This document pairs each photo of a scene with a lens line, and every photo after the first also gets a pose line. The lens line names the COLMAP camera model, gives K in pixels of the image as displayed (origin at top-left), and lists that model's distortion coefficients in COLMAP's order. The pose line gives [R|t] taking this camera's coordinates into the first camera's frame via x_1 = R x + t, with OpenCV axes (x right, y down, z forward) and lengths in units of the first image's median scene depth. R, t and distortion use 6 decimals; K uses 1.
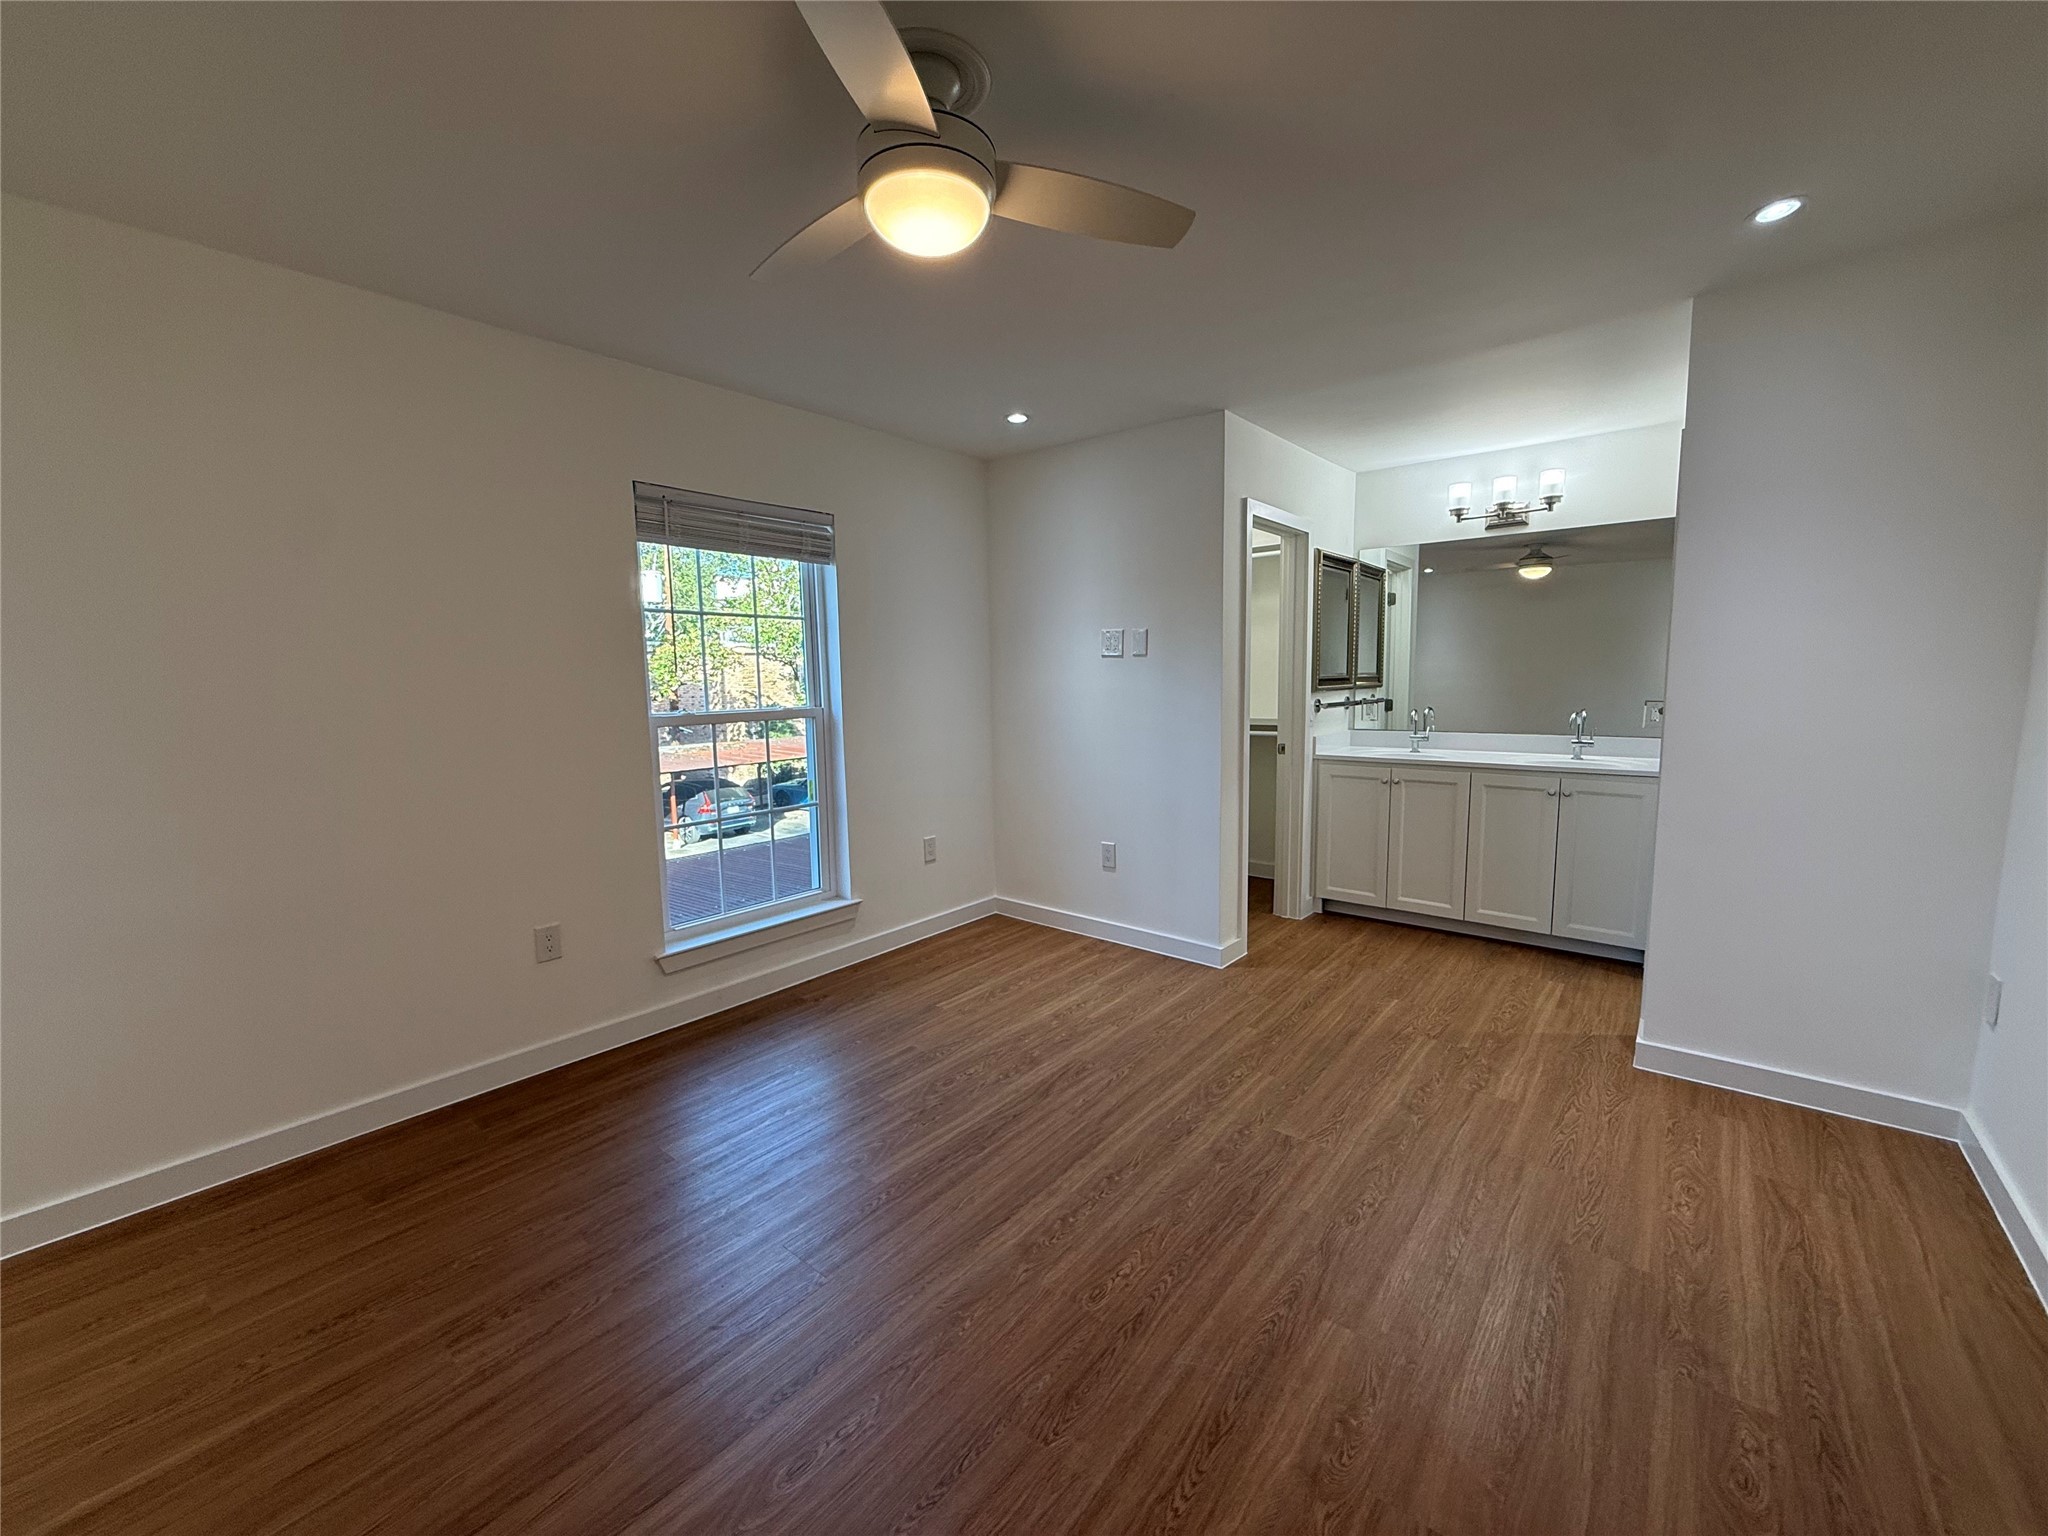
lens RADIAL K [[816.8, 0, 1023.3], [0, 816.8, 769.7], [0, 0, 1]] dist [-0.000365, 0.000019]
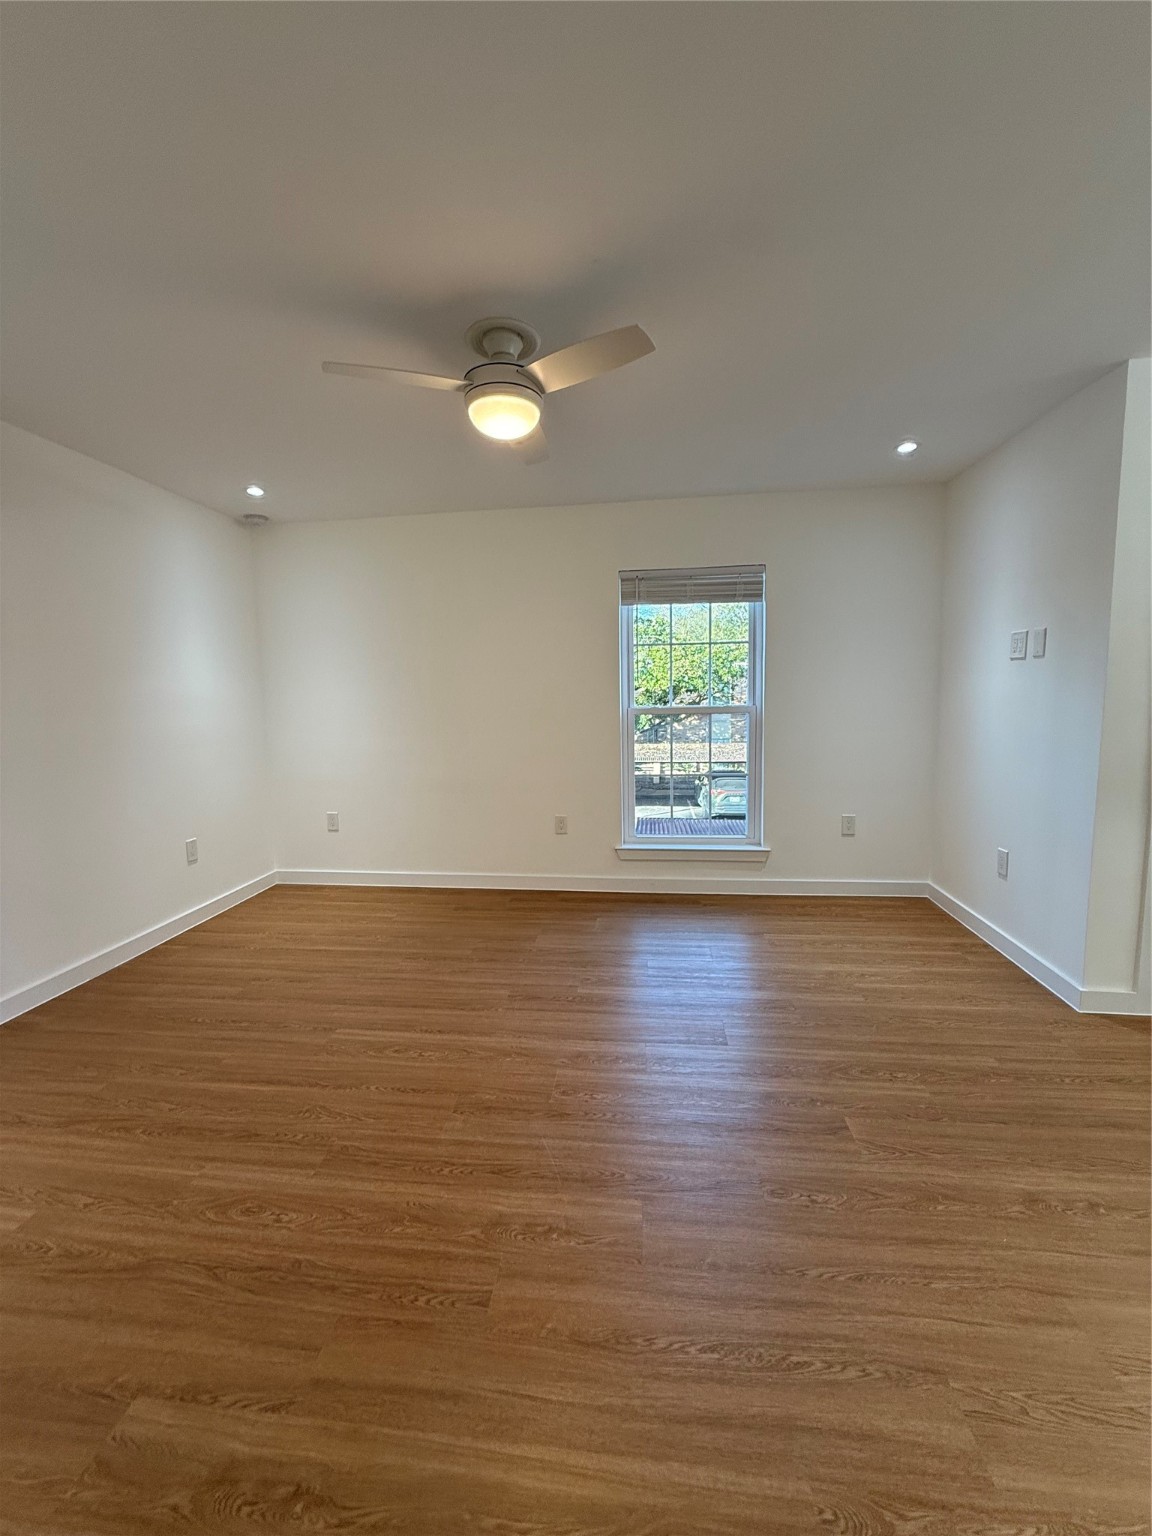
lens RADIAL K [[612.6, 0, 573.2], [0, 612.6, 764.9], [0, 0, 1]] dist [-0.000365, 0.000019]
pose [[0.541180, 0.098079, -0.835167, 0.455378], [-0.087964, 0.994329, 0.059771, -0.010713], [0.836293, 0.041118, 0.546738, 0.172228]]
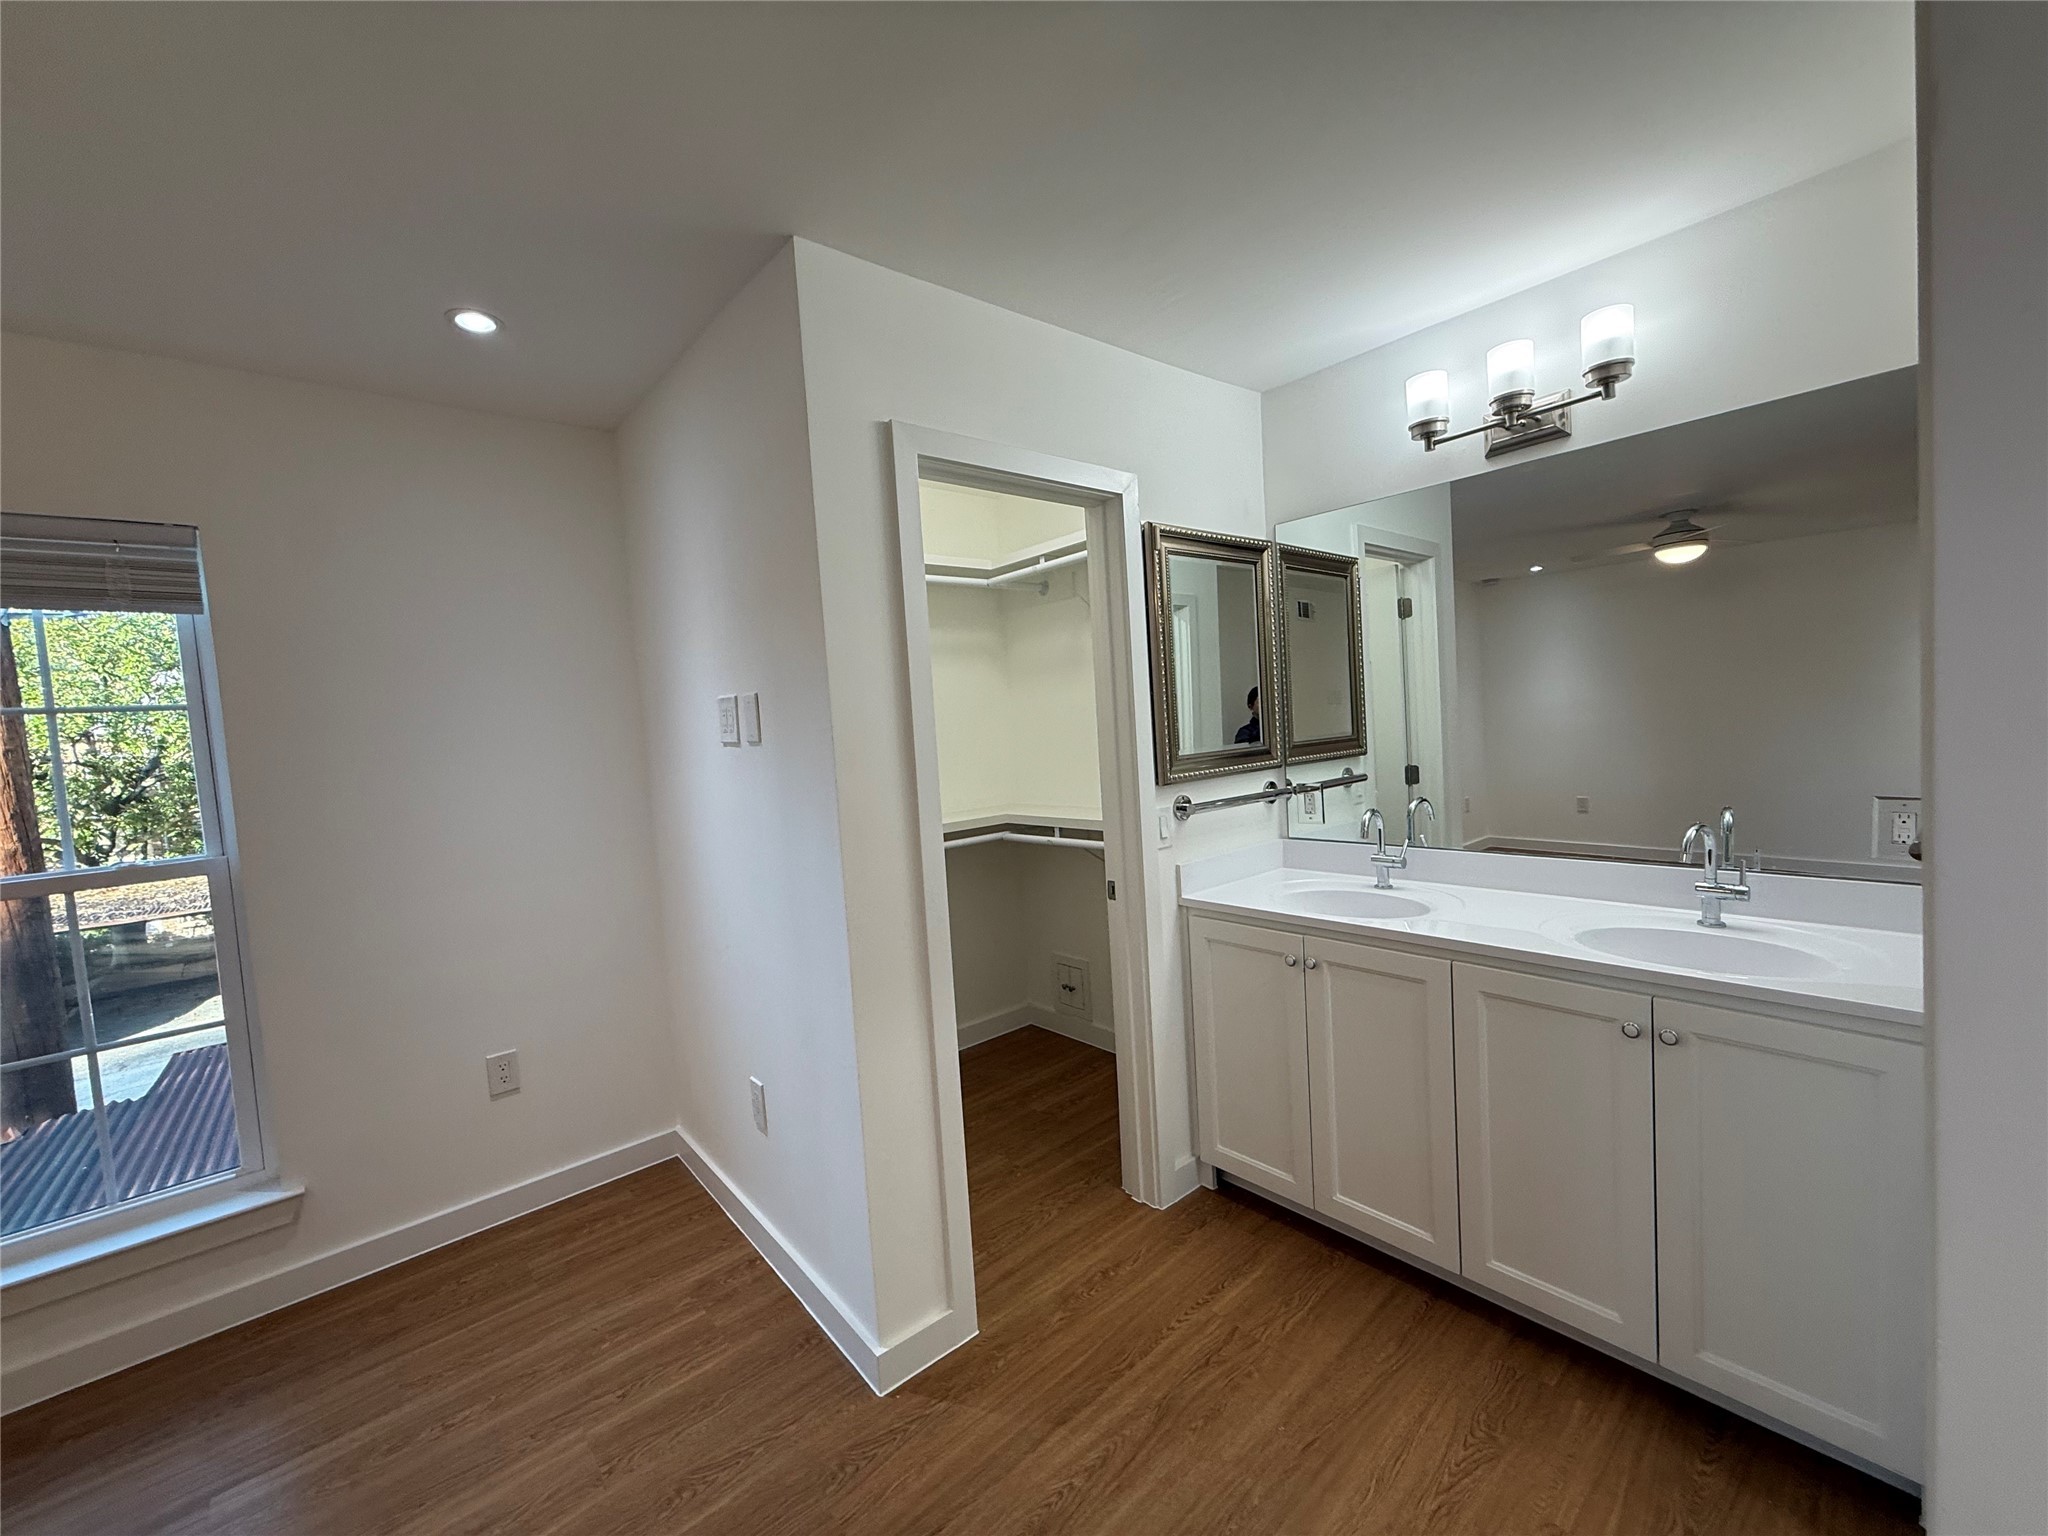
lens RADIAL K [[816.8, 0, 1024.2], [0, 816.8, 769.5], [0, 0, 1]] dist [-0.000365, 0.000019]
pose [[0.984637, -0.036003, -0.170863, 0.405303], [0.027232, 0.998202, -0.053401, -0.089881], [0.172479, 0.047928, 0.983847, 0.512948]]
